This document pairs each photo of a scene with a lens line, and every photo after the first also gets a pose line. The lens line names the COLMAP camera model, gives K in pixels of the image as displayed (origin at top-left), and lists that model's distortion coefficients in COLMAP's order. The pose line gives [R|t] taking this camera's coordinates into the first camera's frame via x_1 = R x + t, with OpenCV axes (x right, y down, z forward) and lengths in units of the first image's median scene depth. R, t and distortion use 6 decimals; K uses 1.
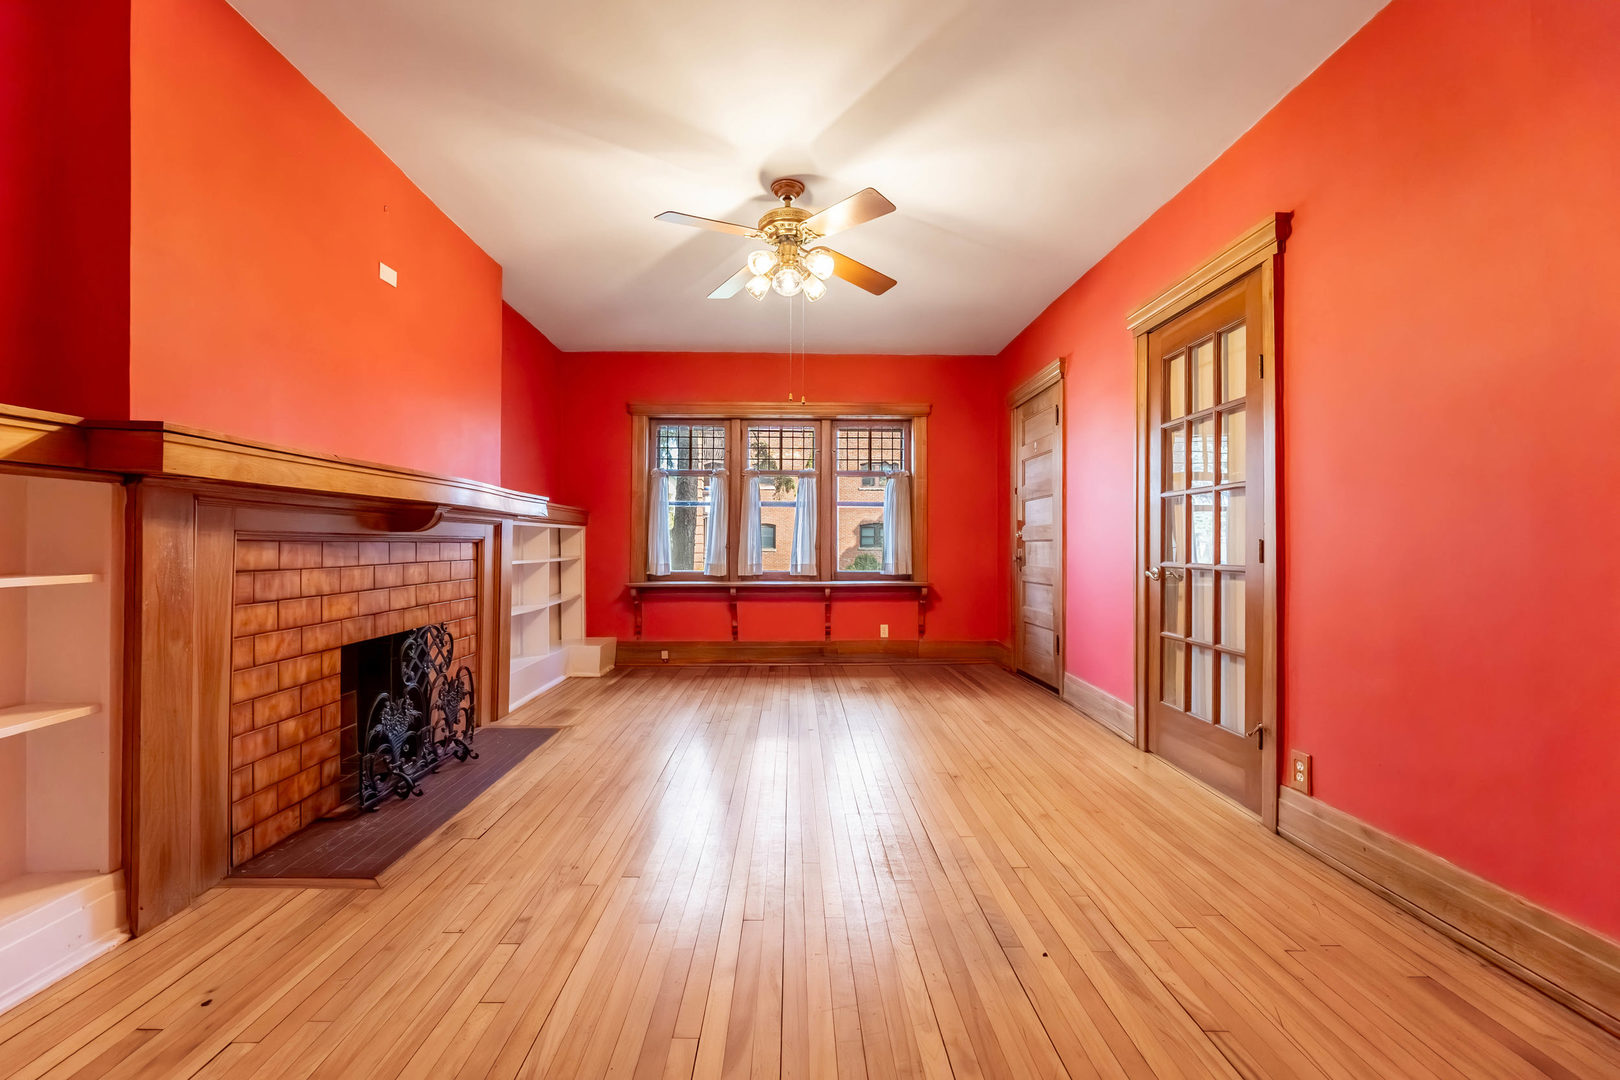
lens RADIAL K [[656.2, 0, 806.1], [0, 656.2, 540.4], [0, 0, 1]] dist [-0.001463, -0.000044]
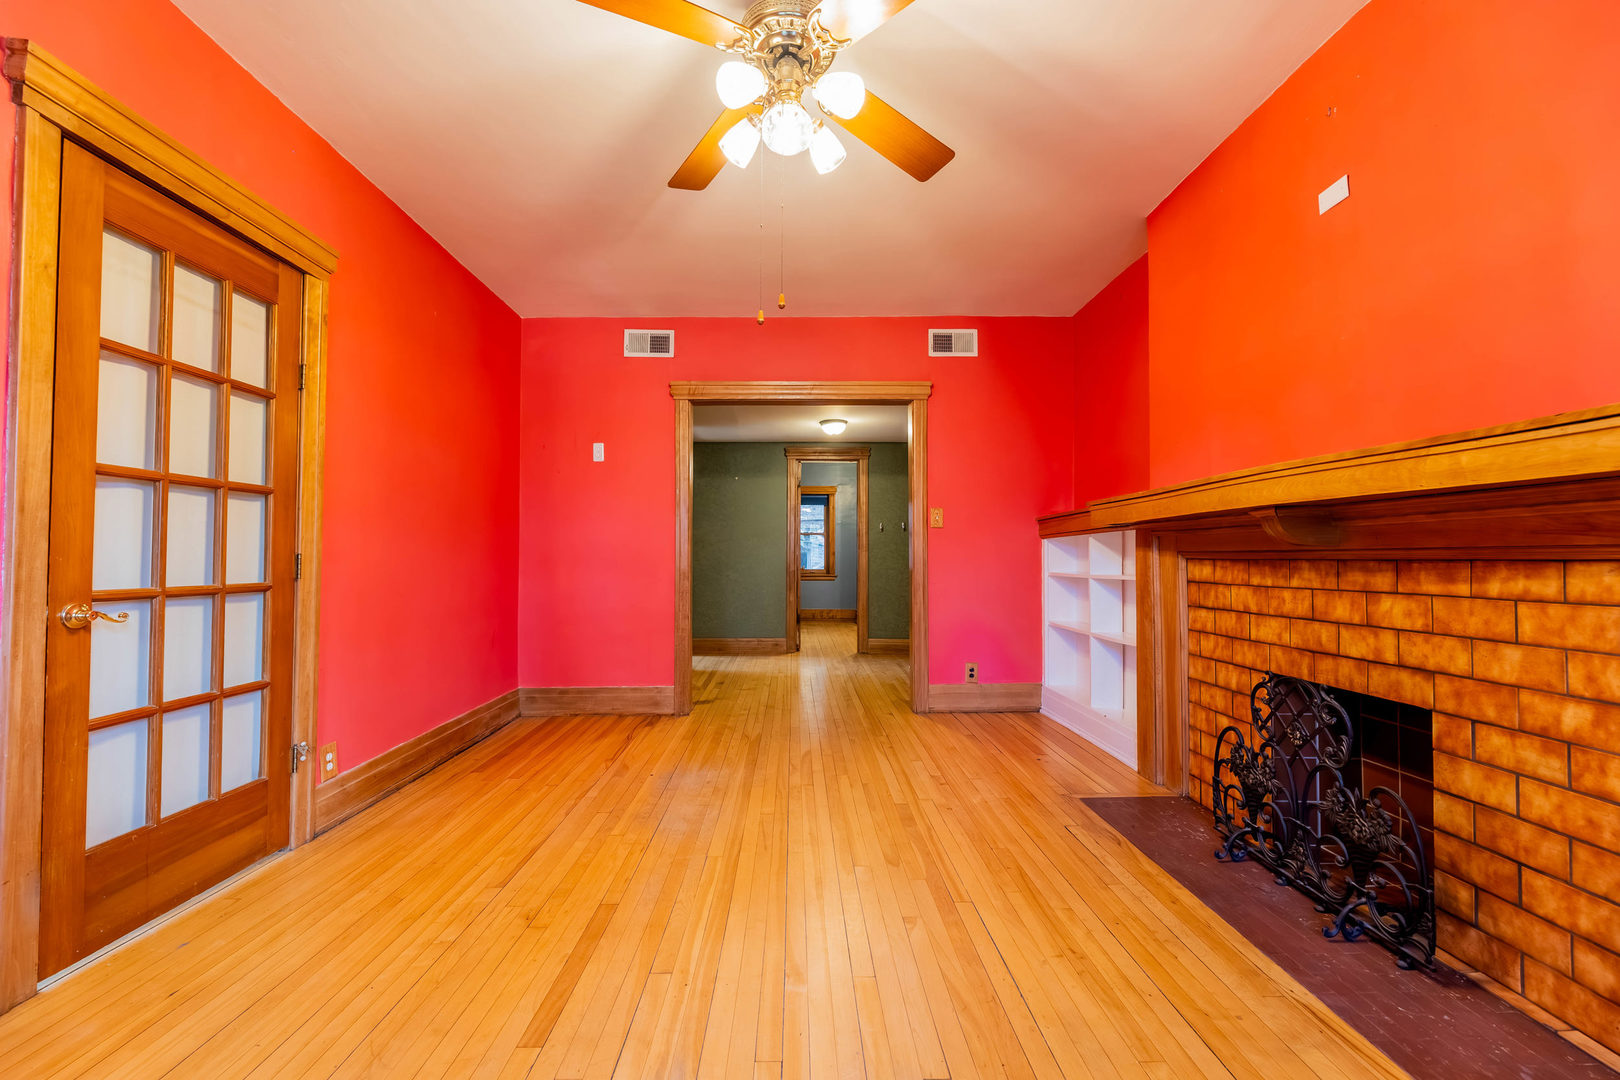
lens RADIAL K [[656.2, 0, 806.1], [0, 656.2, 540.4], [0, 0, 1]] dist [-0.001463, -0.000044]
pose [[-0.999976, -0.003989, 0.005600, -0.060775], [-0.004175, 0.999429, -0.033517, 0.008558], [-0.005463, -0.033539, -0.999422, 1.952272]]
